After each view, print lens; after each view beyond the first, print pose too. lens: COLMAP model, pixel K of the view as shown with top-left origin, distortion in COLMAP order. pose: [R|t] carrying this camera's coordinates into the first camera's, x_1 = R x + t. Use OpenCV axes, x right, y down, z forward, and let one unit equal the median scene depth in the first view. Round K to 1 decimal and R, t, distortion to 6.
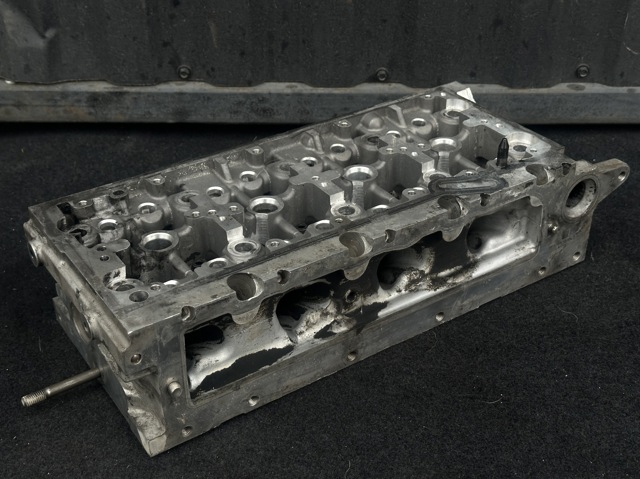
lens RADIAL K [[884.7, 0, 320.3], [0, 884.7, 261.9], [0, 0, 1]] dist [0.333593, -0.688555]
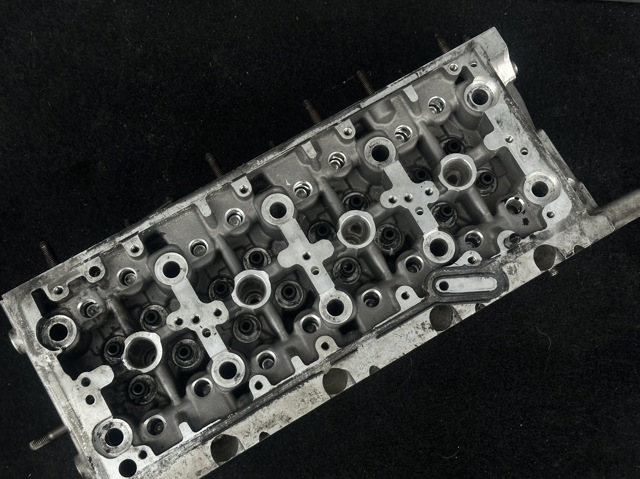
lens RADIAL K [[884.7, 0, 320.3], [0, 884.7, 261.9], [0, 0, 1]] dist [0.333593, -0.688555]
pose [[0.997343, 0.063859, 0.035058, -0.024482], [-0.070078, 0.709510, 0.701203, -0.788536], [0.019904, -0.701796, 0.712099, 0.357286]]
